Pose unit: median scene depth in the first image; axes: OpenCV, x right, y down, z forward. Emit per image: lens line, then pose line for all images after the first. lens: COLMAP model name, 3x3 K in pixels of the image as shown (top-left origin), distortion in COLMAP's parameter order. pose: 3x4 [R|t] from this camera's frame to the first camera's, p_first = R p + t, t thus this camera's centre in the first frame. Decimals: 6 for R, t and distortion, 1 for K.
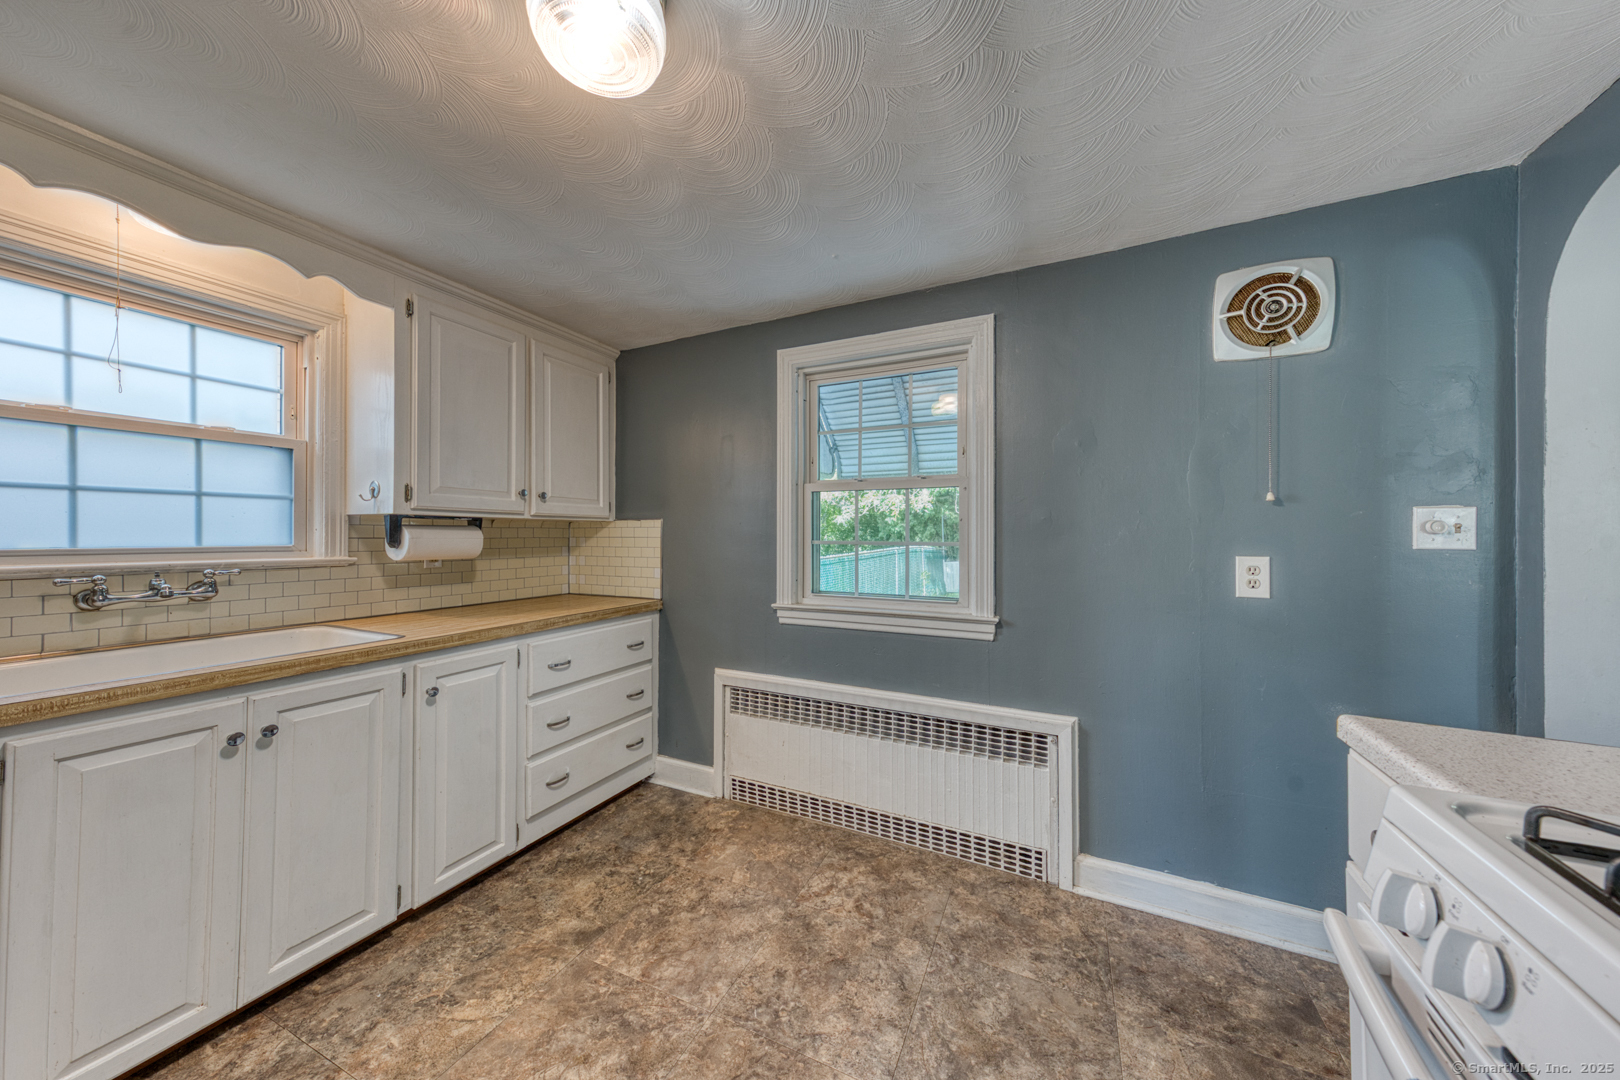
lens RADIAL K [[551.4, 0, 806.6], [0, 551.4, 532.9], [0, 0, 1]] dist [0.021350, -0.000108]
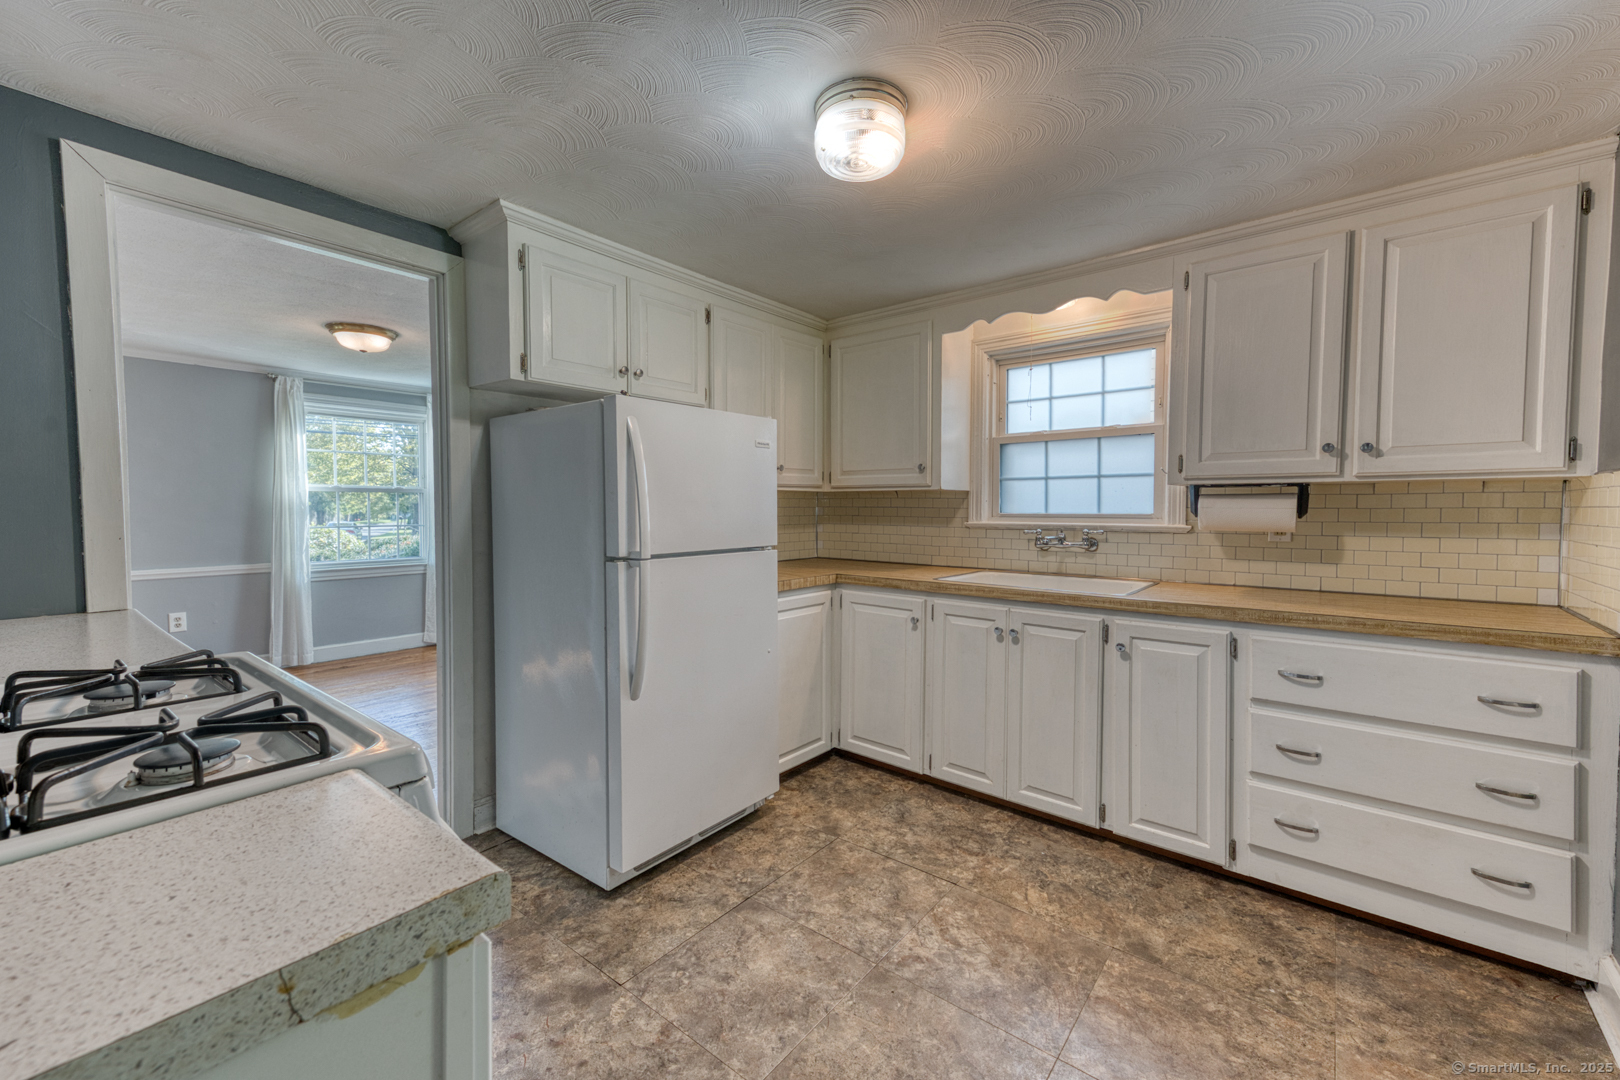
lens RADIAL K [[651.3, 0, 805.7], [0, 651.3, 528.4], [0, 0, 1]] dist [0.030576, -0.000137]
pose [[-0.232332, 0.029121, -0.972200, 0.687322], [0.003012, 0.999568, 0.029221, 0.011027], [0.972632, 0.003861, -0.232320, 0.663673]]
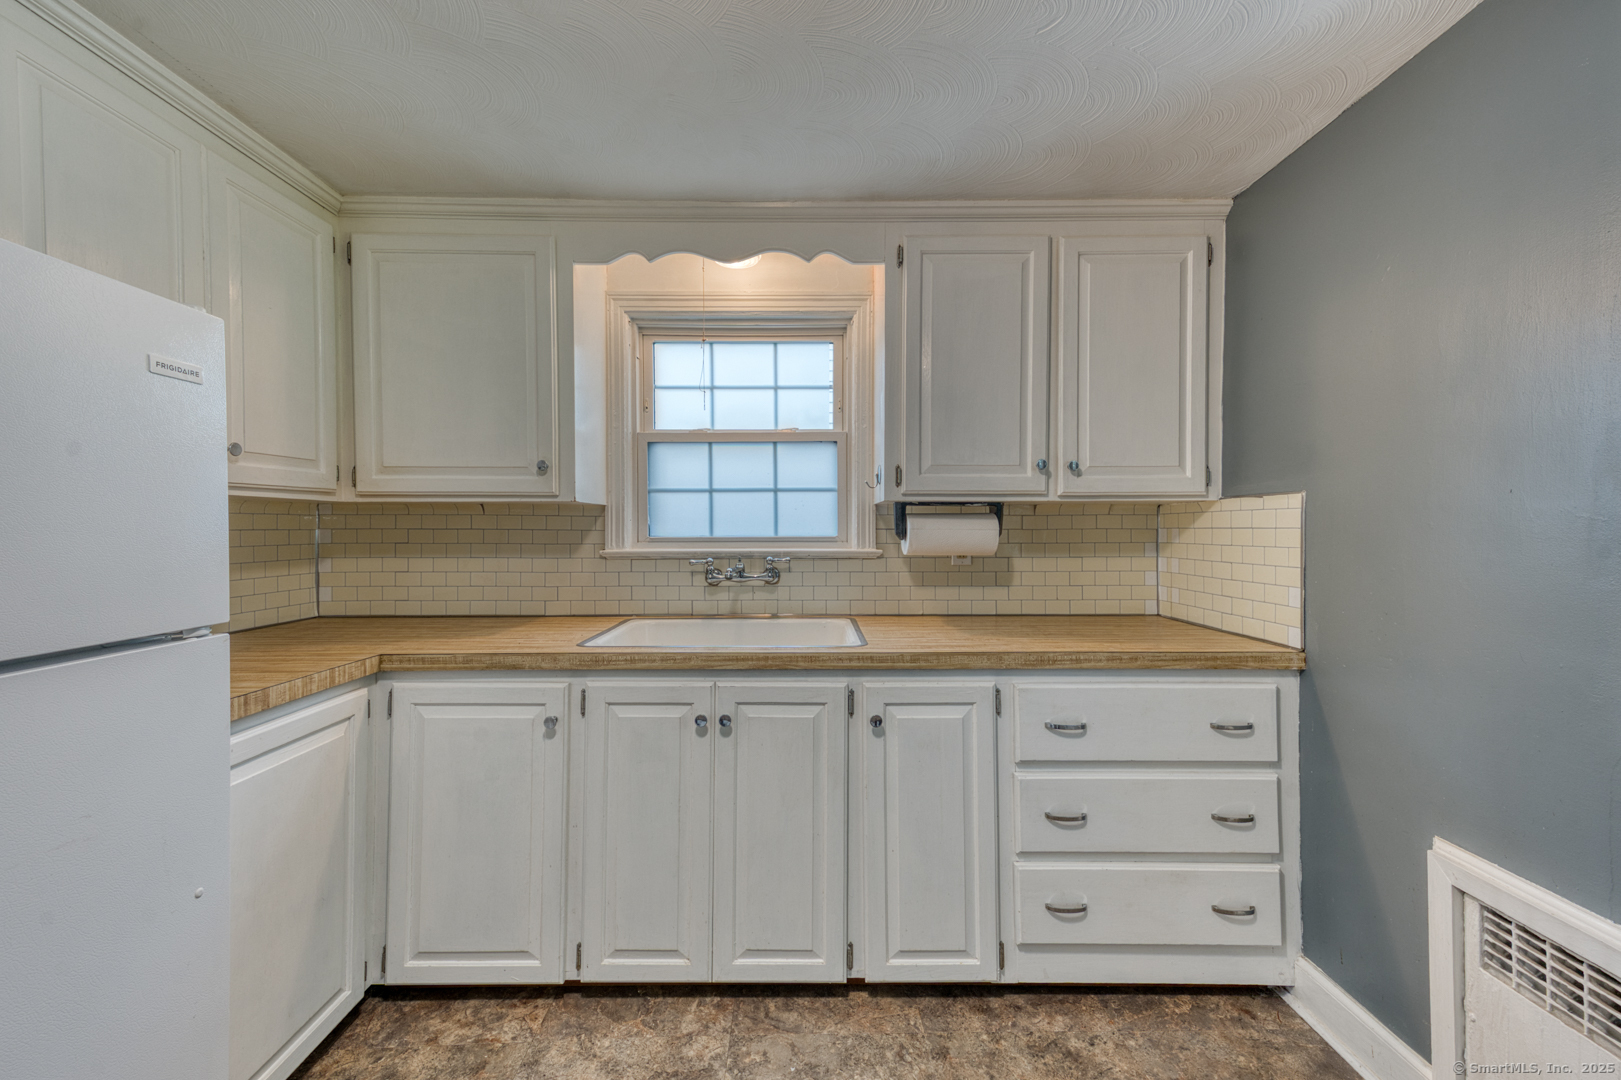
lens RADIAL K [[634.2, 0, 808.3], [0, 634.2, 530.8], [0, 0, 1]] dist [0.036279, -0.004538]
pose [[0.446873, 0.001928, -0.894595, 0.097667], [0.006727, 0.999962, 0.005516, 0.006323], [0.894572, -0.008483, 0.446843, 0.483696]]
